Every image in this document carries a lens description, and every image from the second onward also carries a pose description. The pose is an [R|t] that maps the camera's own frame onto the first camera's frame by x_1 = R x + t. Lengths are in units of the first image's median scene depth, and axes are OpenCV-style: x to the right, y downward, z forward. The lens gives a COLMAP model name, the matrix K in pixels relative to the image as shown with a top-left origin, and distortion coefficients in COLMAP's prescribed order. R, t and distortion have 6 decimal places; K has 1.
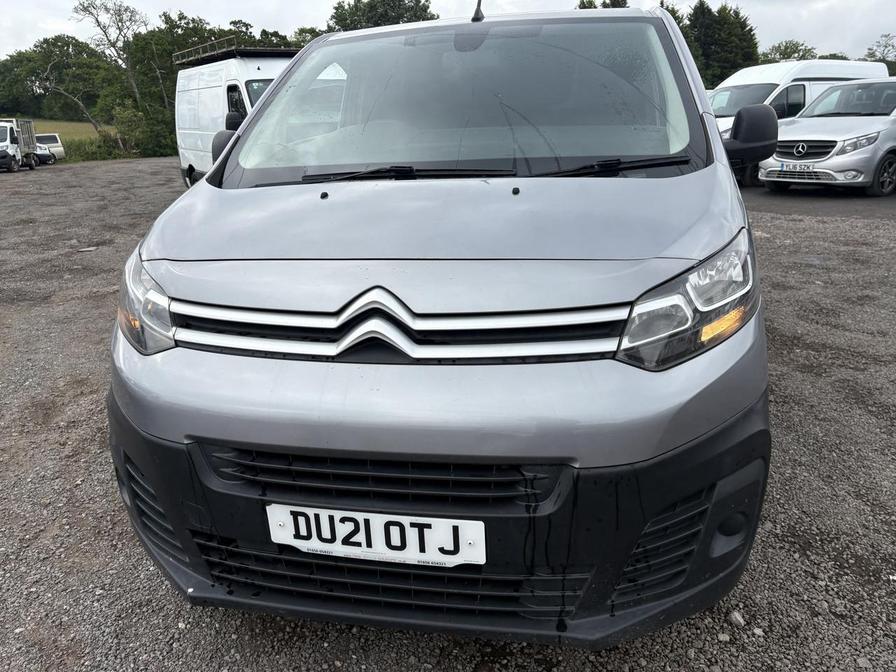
lens RADIAL K [[738.1, 0, 454.9], [0, 738.1, 333.3], [0, 0, 1]] dist [0.056852, -0.070416]
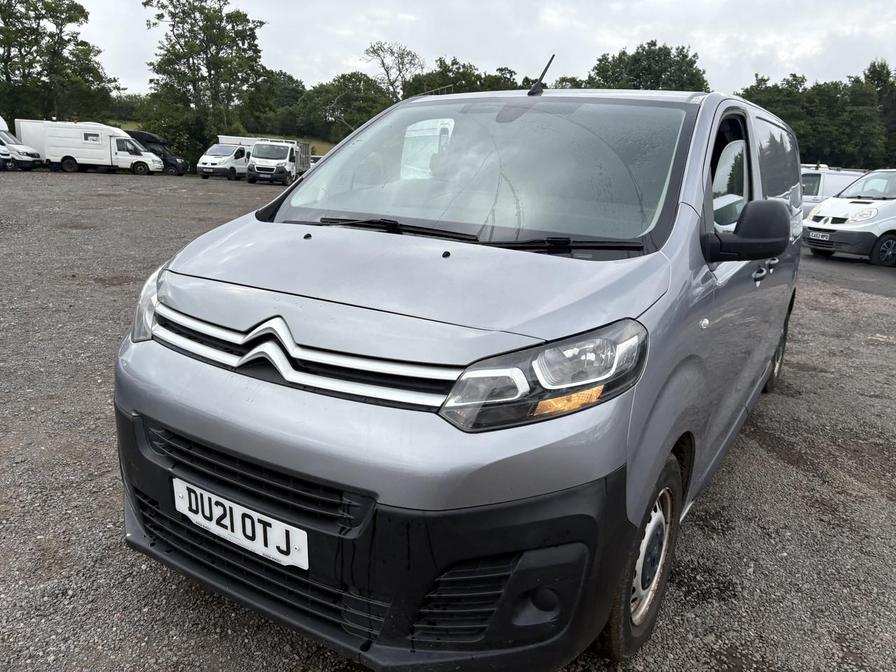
lens RADIAL K [[738.1, 0, 445.4], [0, 738.1, 331.5], [0, 0, 1]] dist [0.056852, -0.070416]
pose [[0.933299, 0.164653, -0.319128, 0.509936], [-0.182768, 0.982773, -0.027453, -0.053465], [0.309110, 0.083949, 0.947314, -0.043567]]
